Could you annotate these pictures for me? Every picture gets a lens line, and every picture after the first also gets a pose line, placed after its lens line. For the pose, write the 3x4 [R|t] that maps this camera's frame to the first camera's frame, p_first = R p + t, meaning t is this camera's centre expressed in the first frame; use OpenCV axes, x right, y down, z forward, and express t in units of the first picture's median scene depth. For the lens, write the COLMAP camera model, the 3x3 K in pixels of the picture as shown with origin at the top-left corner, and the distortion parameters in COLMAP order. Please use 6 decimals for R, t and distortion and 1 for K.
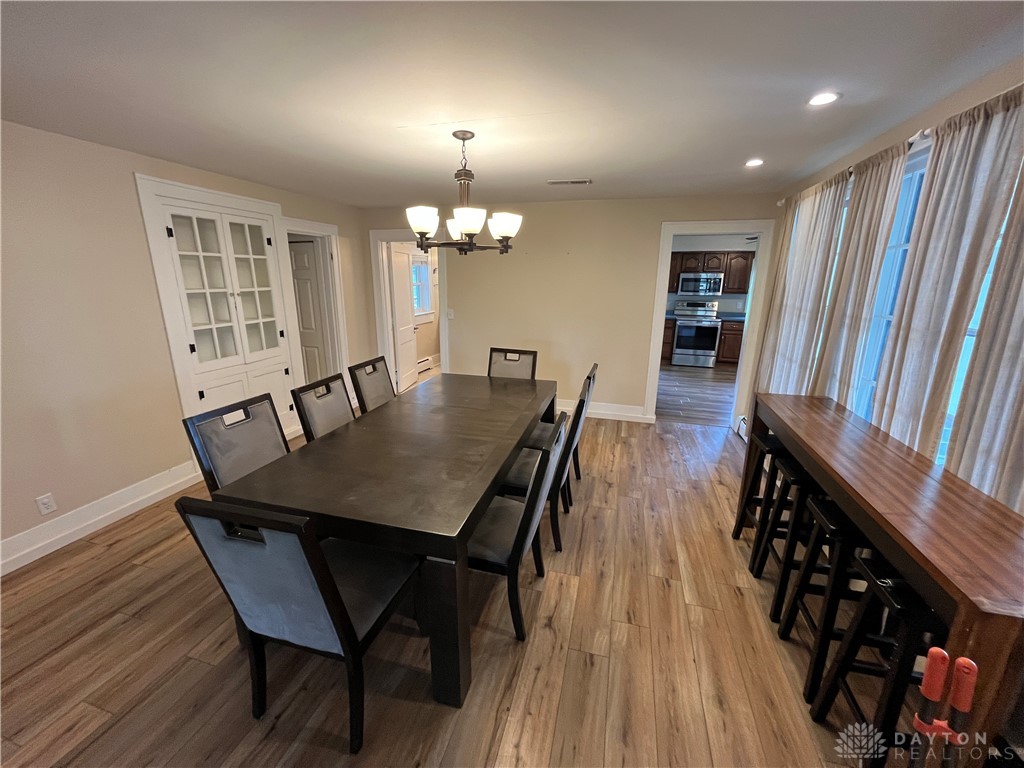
lens RADIAL K [[413.0, 0, 510.1], [0, 413.0, 382.5], [0, 0, 1]] dist [-0.000624, -0.000145]
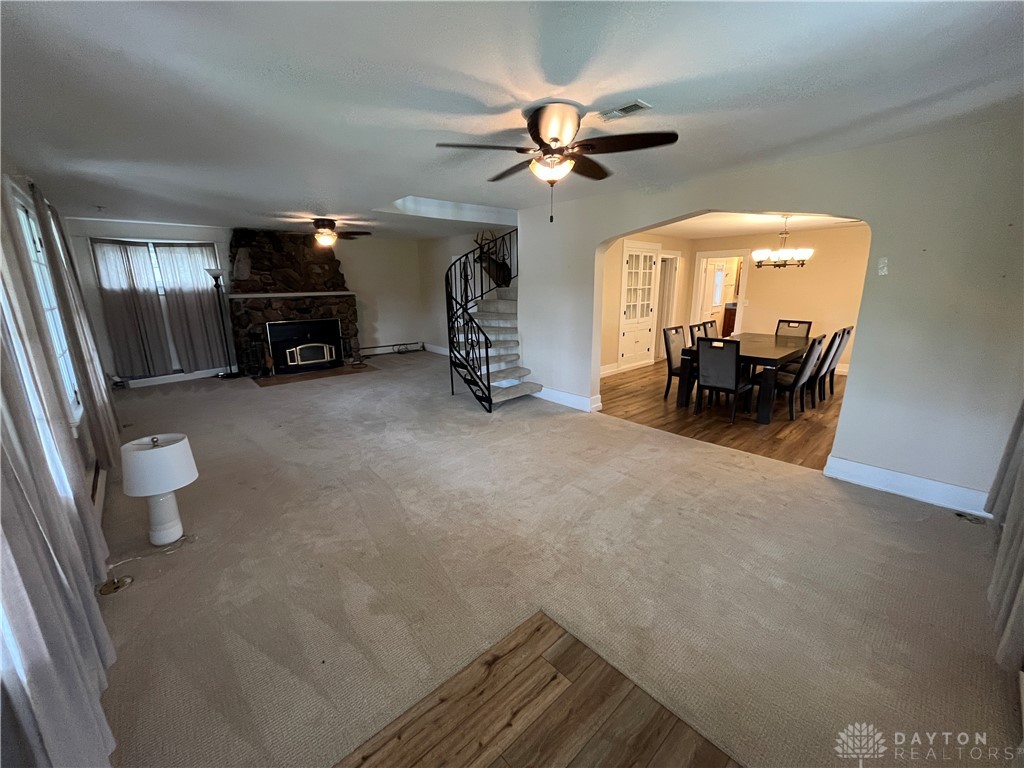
lens RADIAL K [[413.0, 0, 510.1], [0, 413.0, 382.5], [0, 0, 1]] dist [-0.000624, -0.000145]
pose [[0.847630, 0.110078, -0.519043, -0.081476], [-0.116346, 0.992995, 0.020593, 0.294314], [0.517674, 0.042933, 0.854500, -1.129827]]
